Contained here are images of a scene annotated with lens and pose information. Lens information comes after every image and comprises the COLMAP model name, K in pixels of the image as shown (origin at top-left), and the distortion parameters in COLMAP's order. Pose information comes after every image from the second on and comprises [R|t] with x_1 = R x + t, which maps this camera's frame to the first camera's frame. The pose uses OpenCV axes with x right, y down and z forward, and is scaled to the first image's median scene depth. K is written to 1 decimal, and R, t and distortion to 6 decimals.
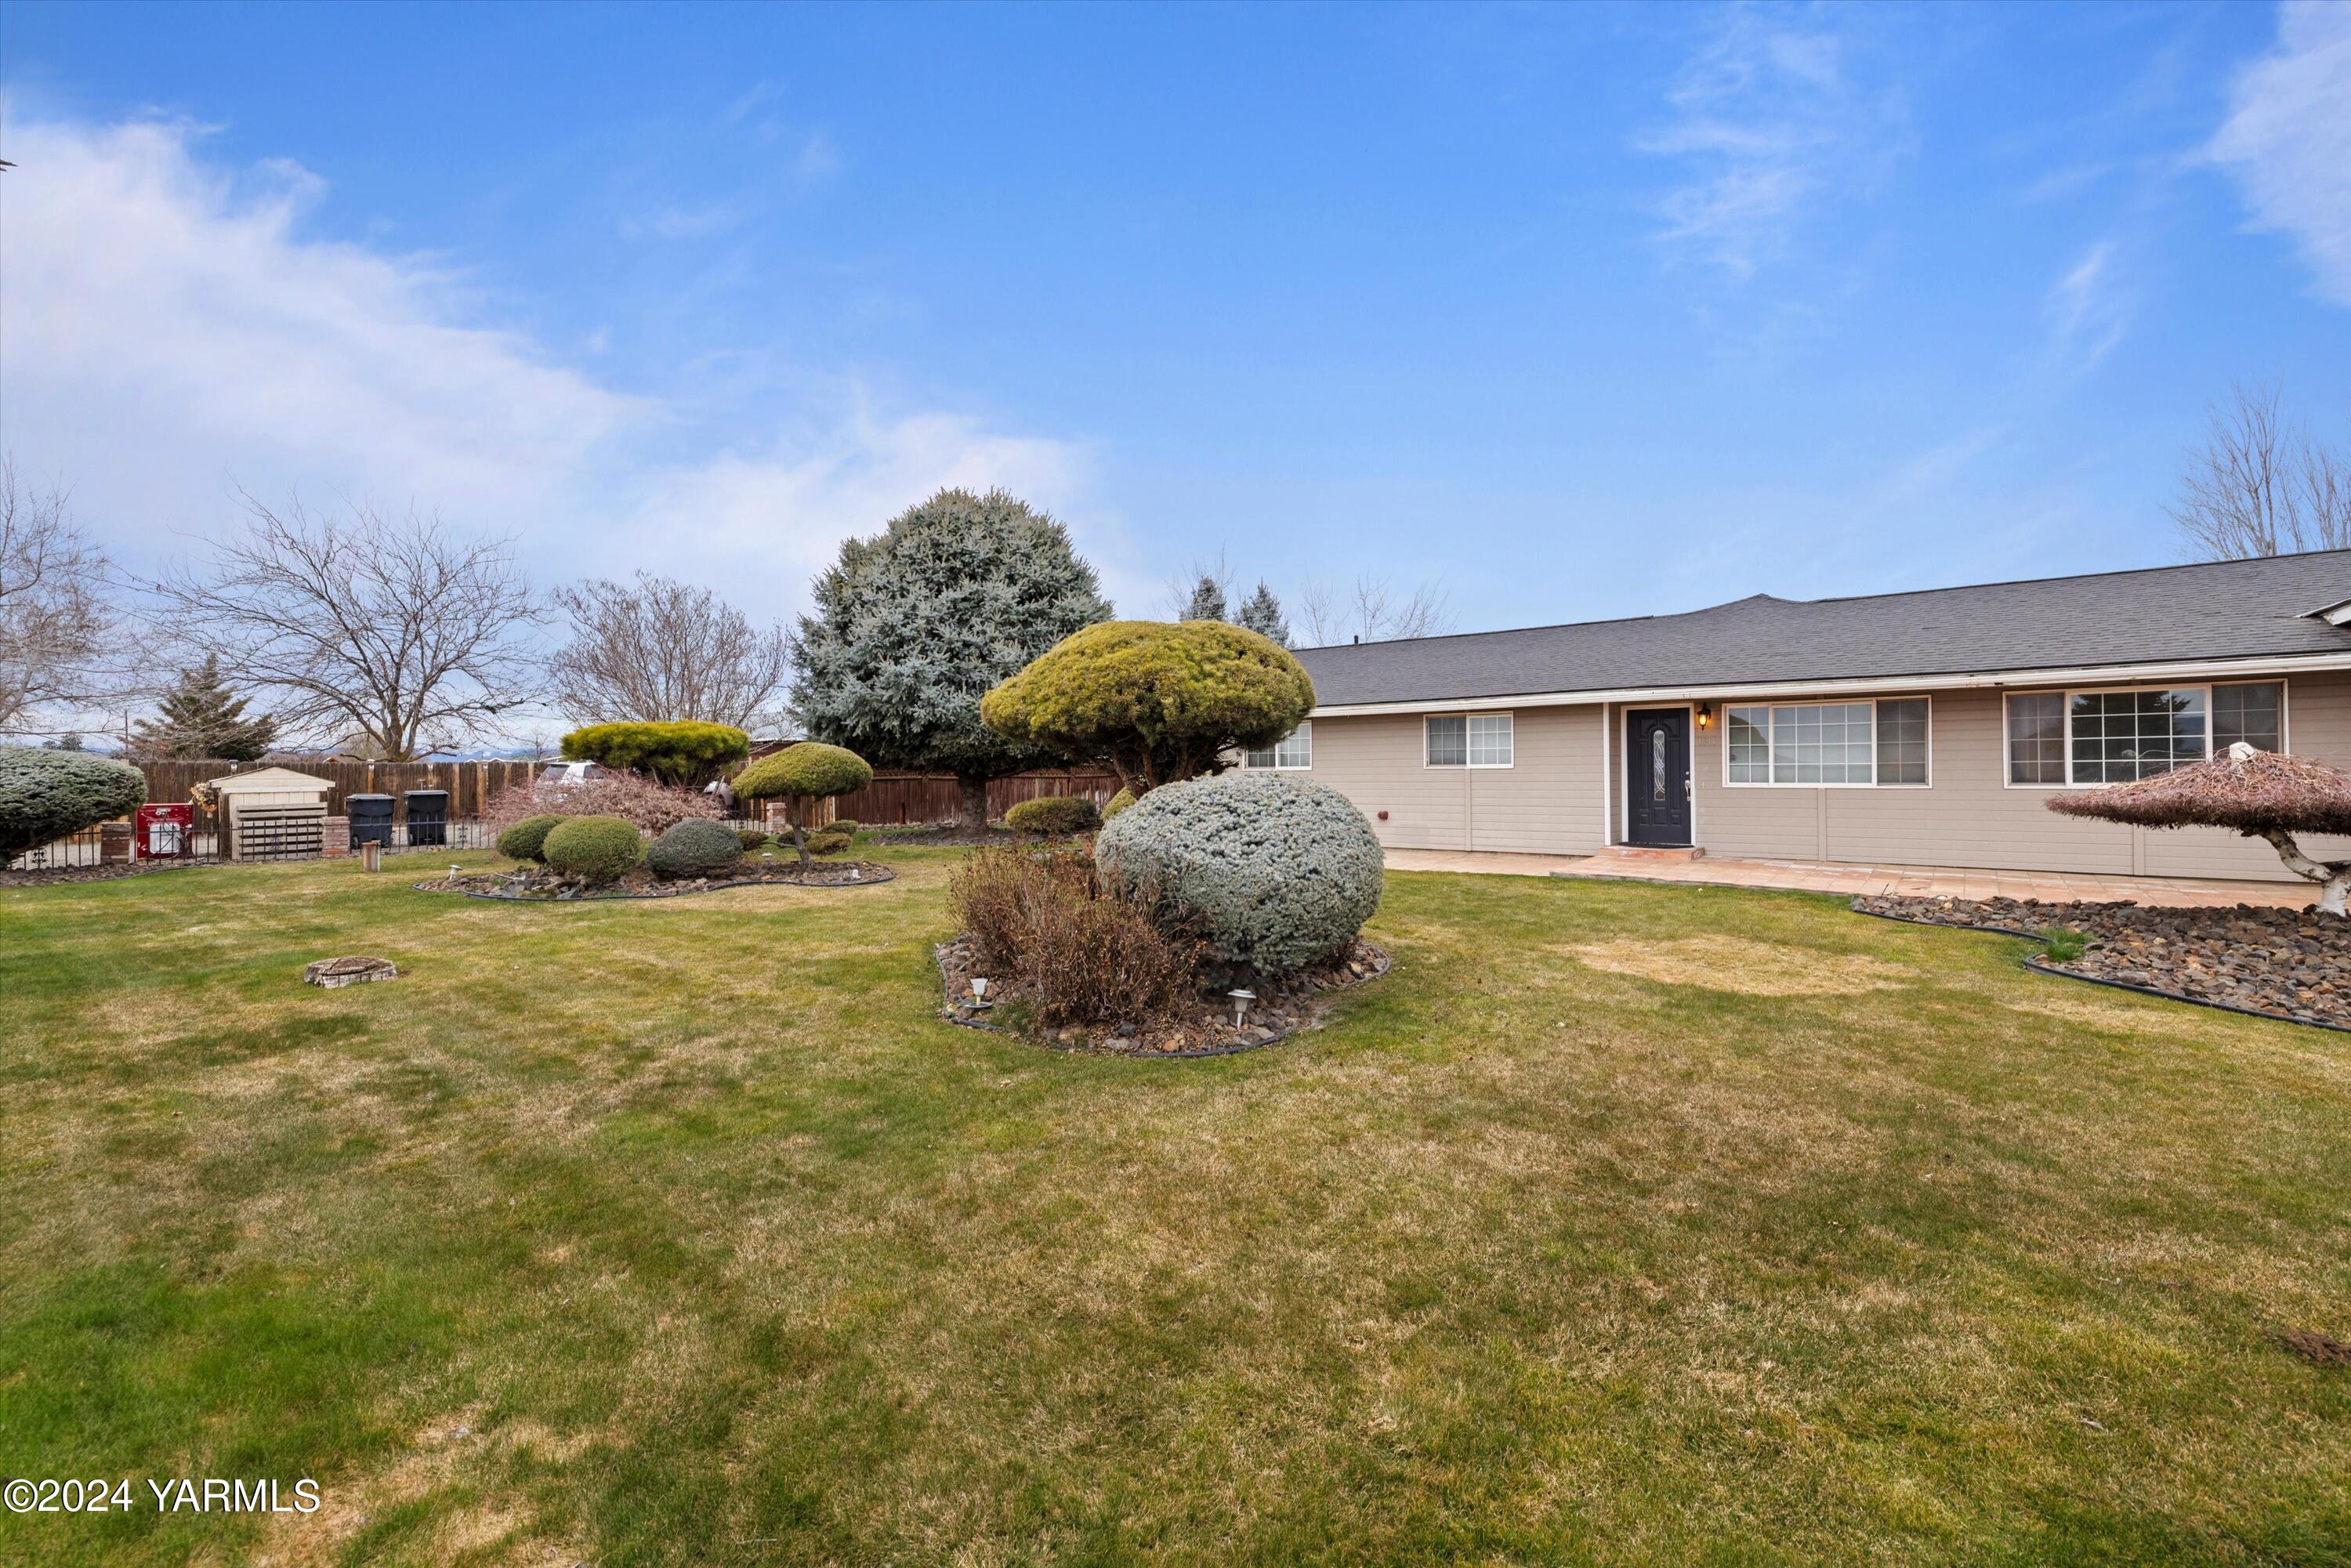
lens RADIAL K [[1003.0, 0, 1181.7], [0, 1003.0, 765.0], [0, 0, 1]] dist [0.000193, 0.000302]
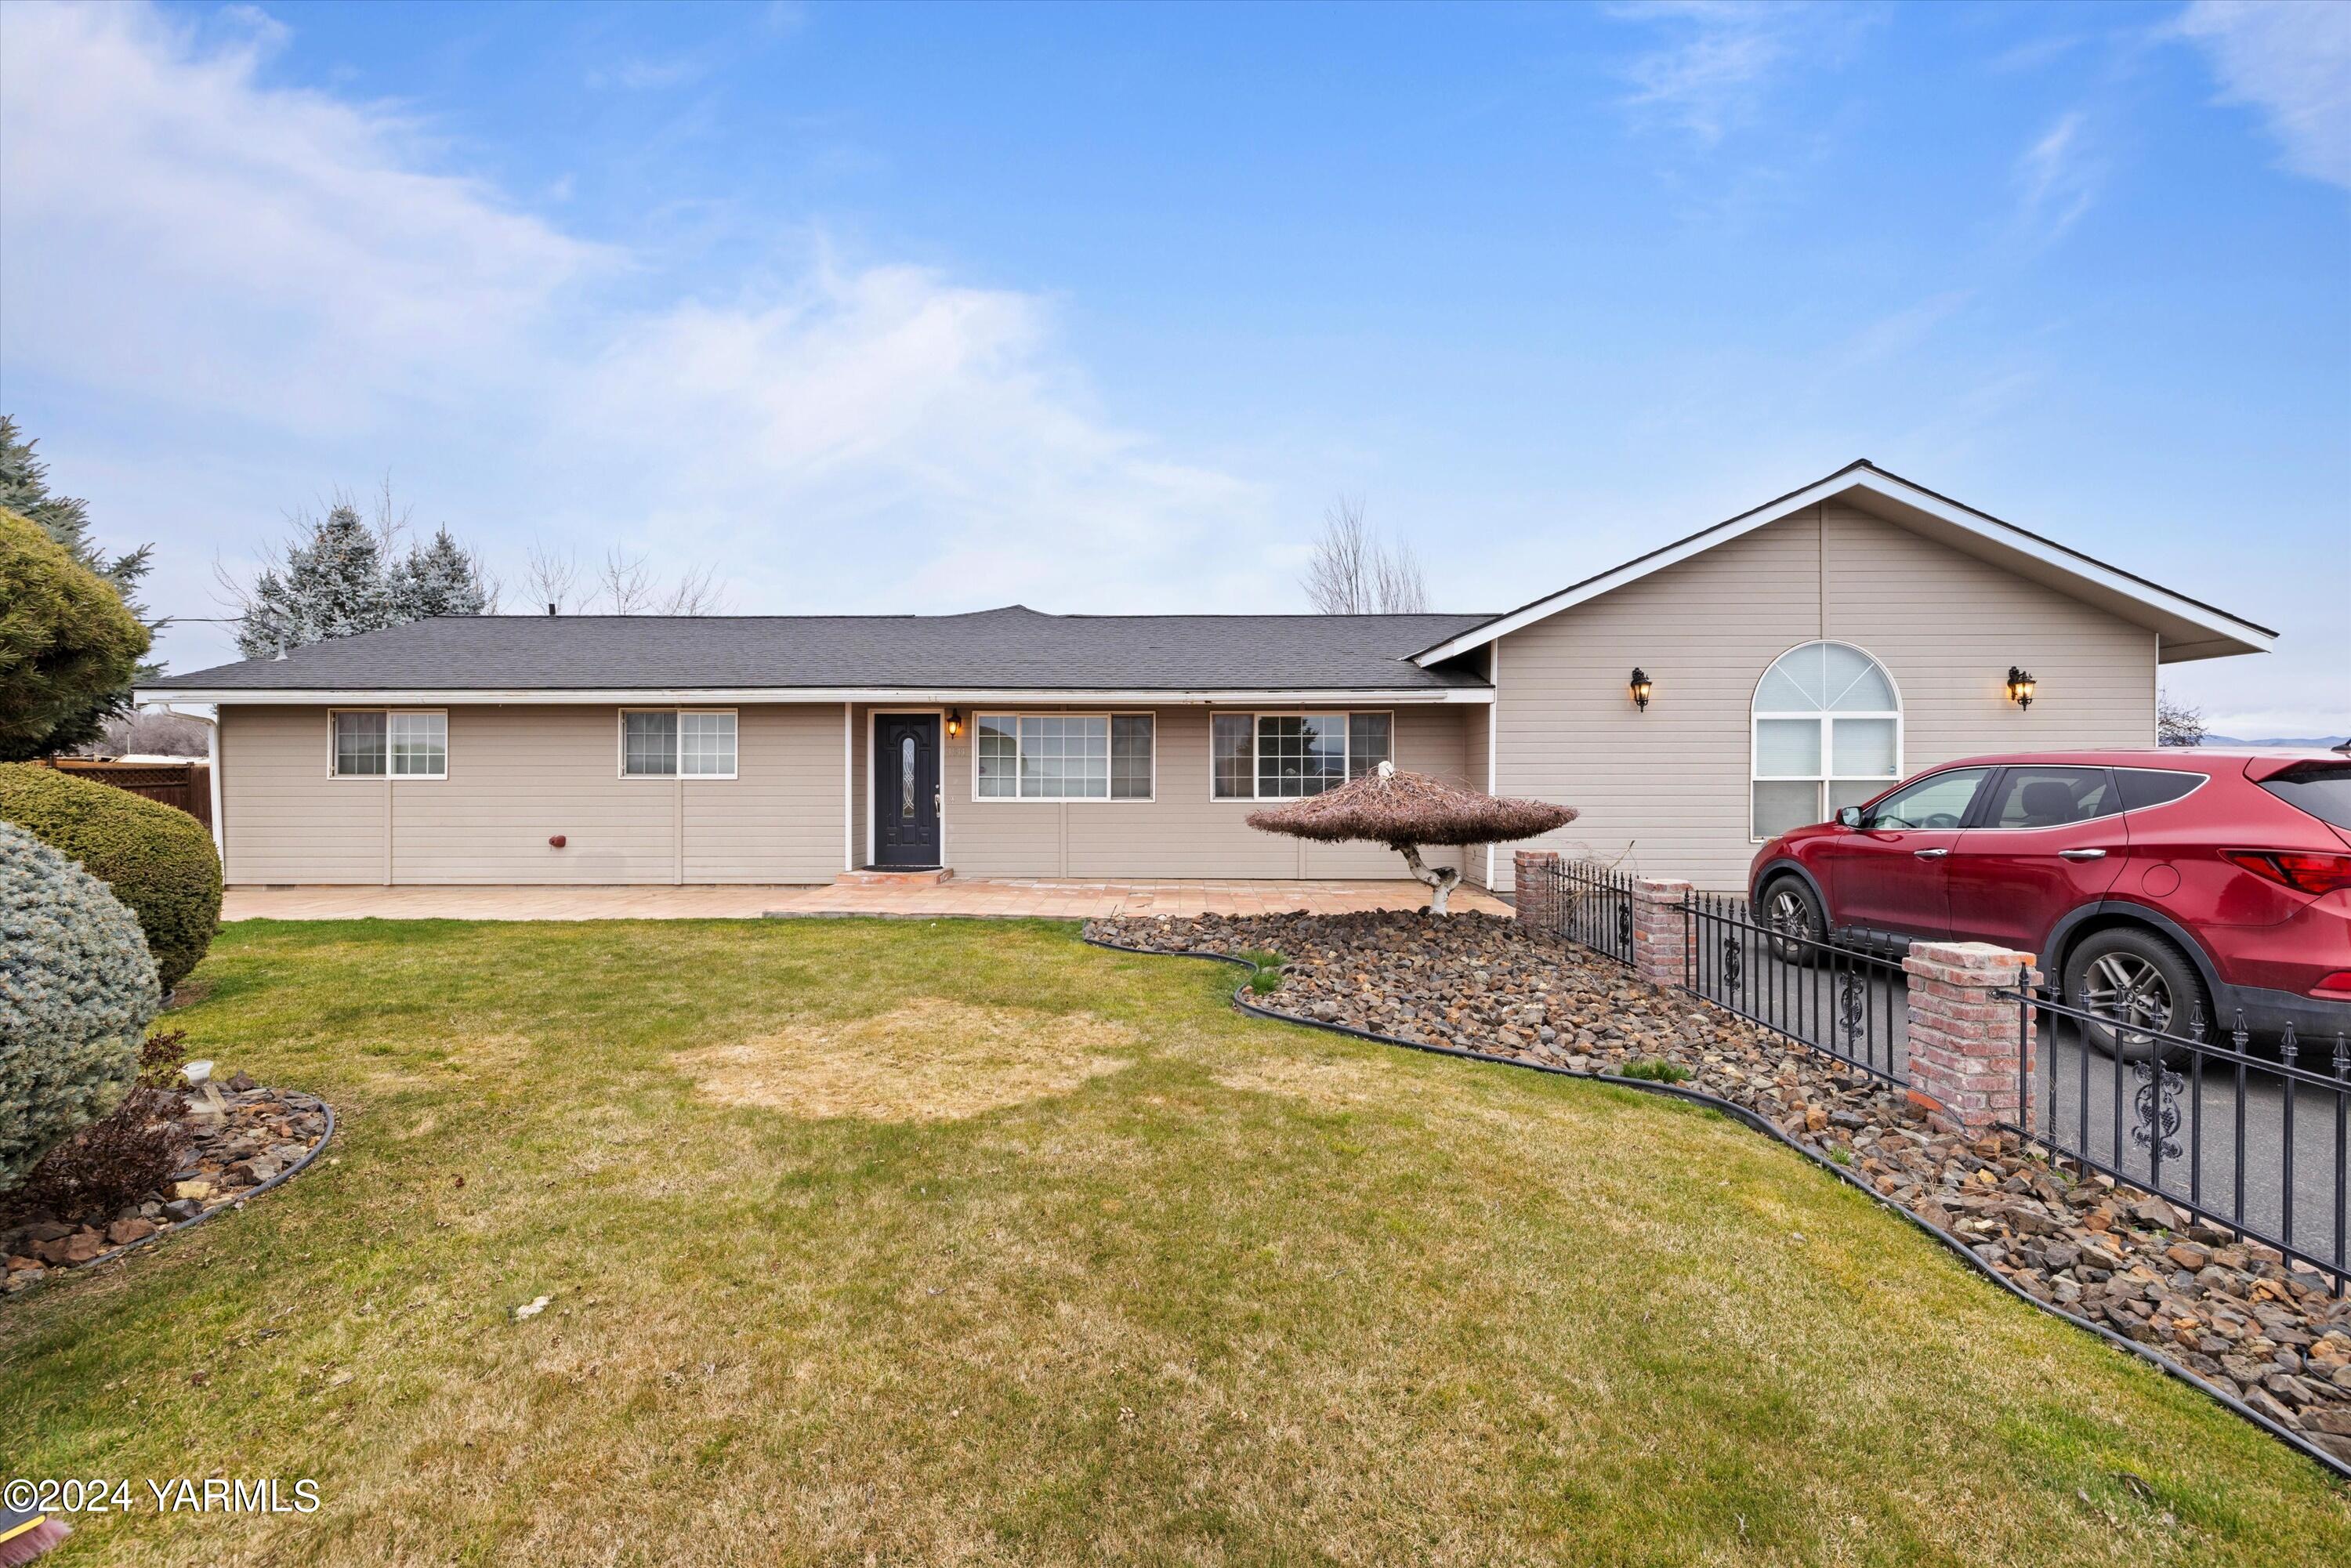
lens RADIAL K [[1003.0, 0, 1181.7], [0, 1003.0, 765.0], [0, 0, 1]] dist [0.000193, 0.000302]
pose [[0.785625, 0.017277, 0.618462, 0.164844], [-0.010227, 0.999836, -0.014939, 0.000127], [-0.618618, 0.005412, 0.785673, 0.217889]]
